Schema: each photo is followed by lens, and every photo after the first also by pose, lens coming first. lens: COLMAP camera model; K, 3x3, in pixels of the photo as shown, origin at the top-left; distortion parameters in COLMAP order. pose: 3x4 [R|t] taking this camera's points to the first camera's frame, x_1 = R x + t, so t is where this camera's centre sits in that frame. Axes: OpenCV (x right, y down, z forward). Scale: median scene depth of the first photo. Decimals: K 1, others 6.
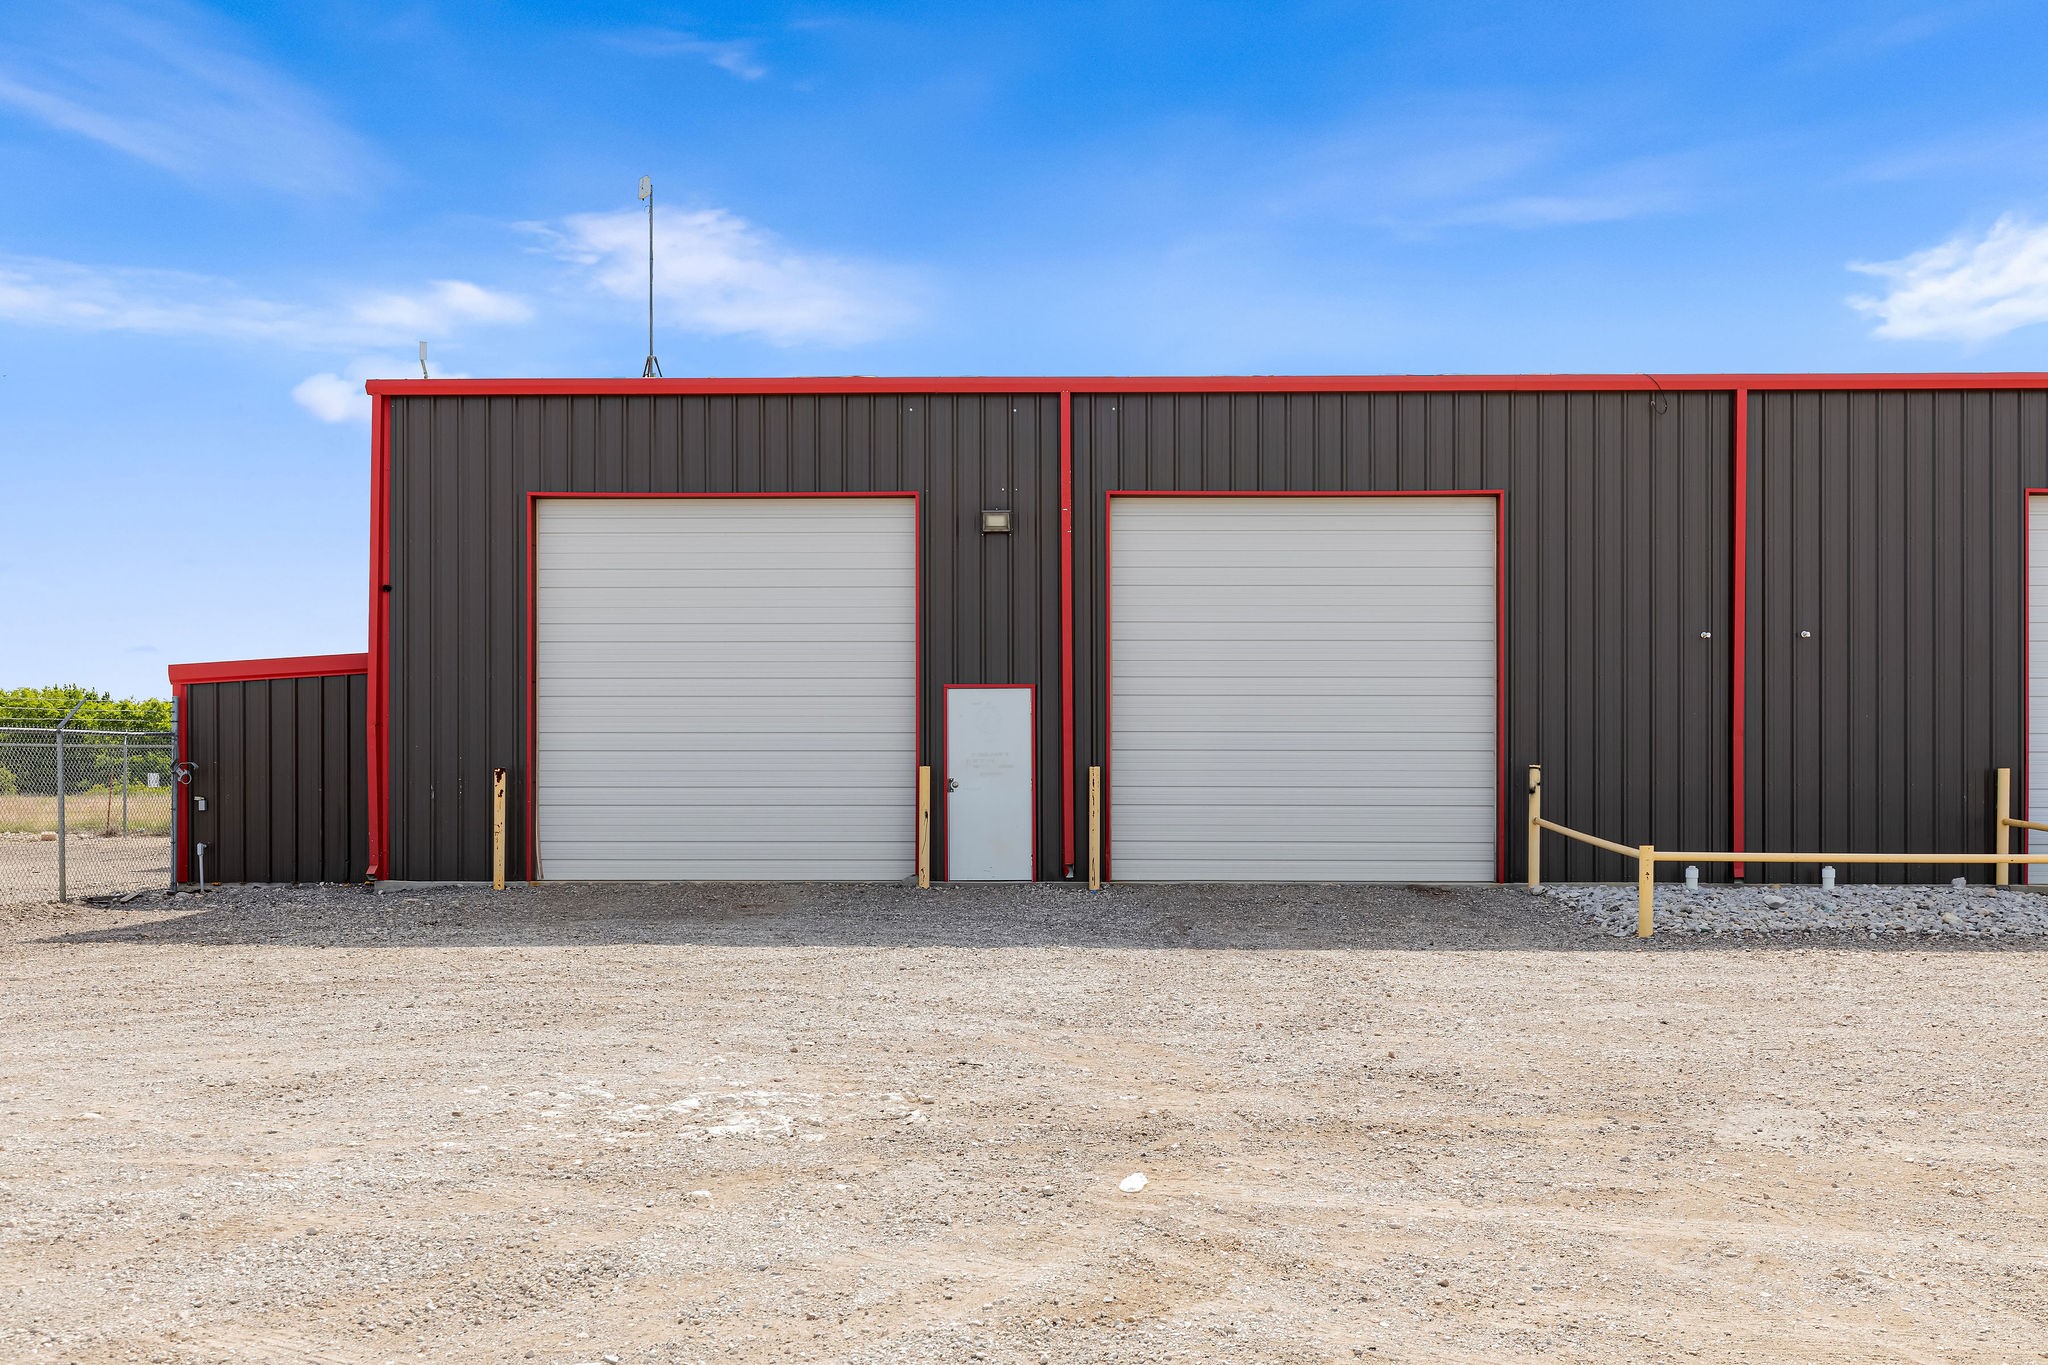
lens RADIAL K [[1711.7, 0, 1011.8], [0, 1711.7, 773.2], [0, 0, 1]] dist [-0.000787, 0.000819]
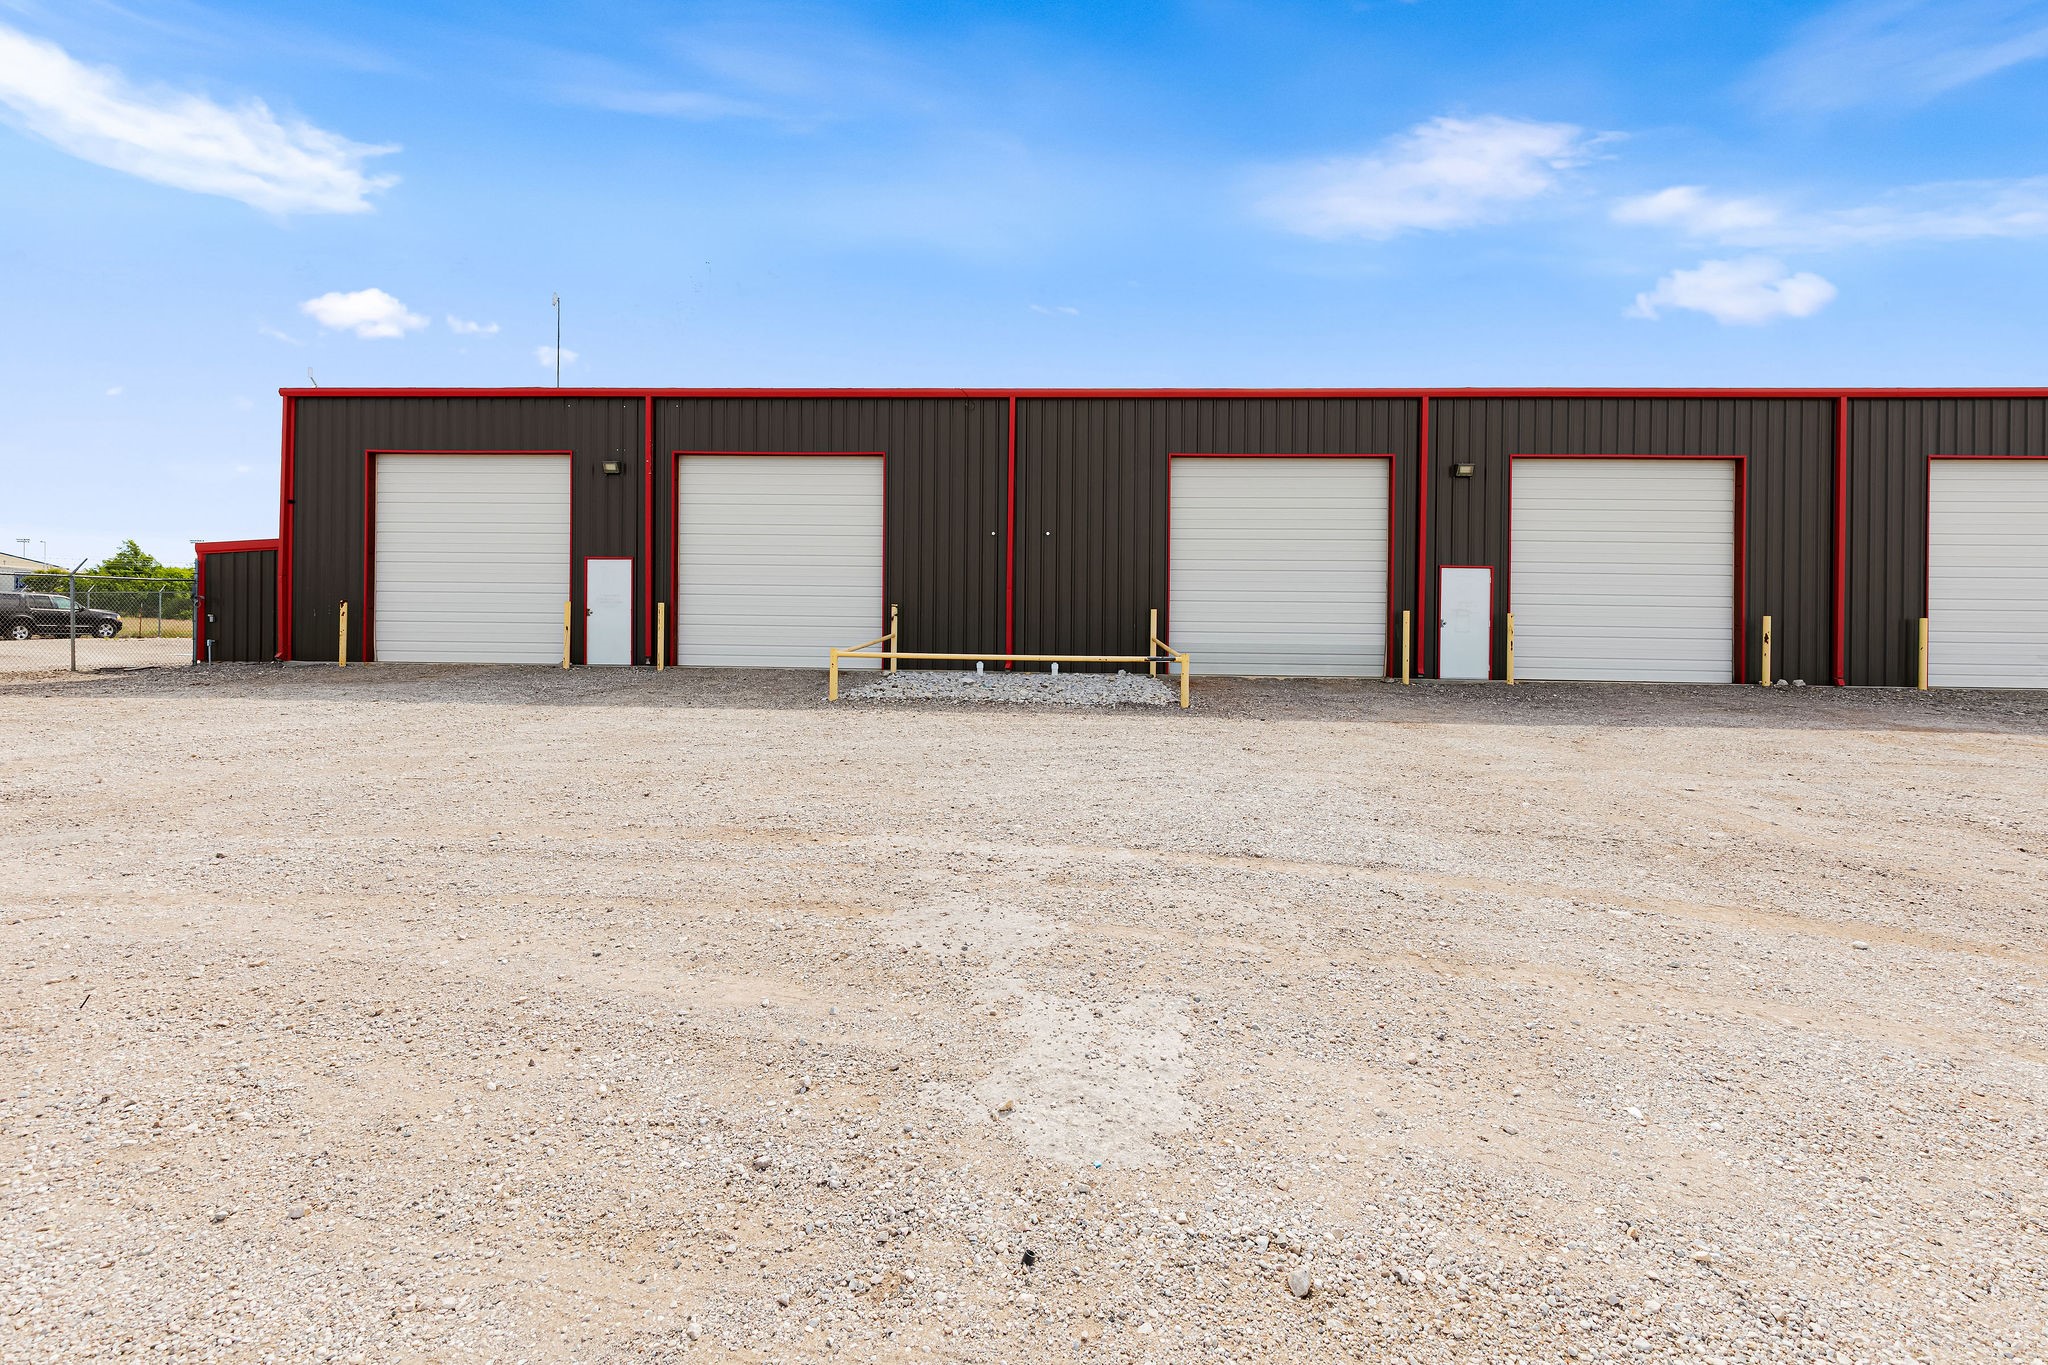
lens RADIAL K [[961.0, 0, 1024.2], [0, 961.0, 616.2], [0, 0, 1]] dist [0.003070, -0.000345]
pose [[0.999323, 0.011161, -0.035046, 0.465771], [-0.010969, 0.999924, 0.005675, 0.000280], [0.035107, -0.005287, 0.999370, -0.009393]]
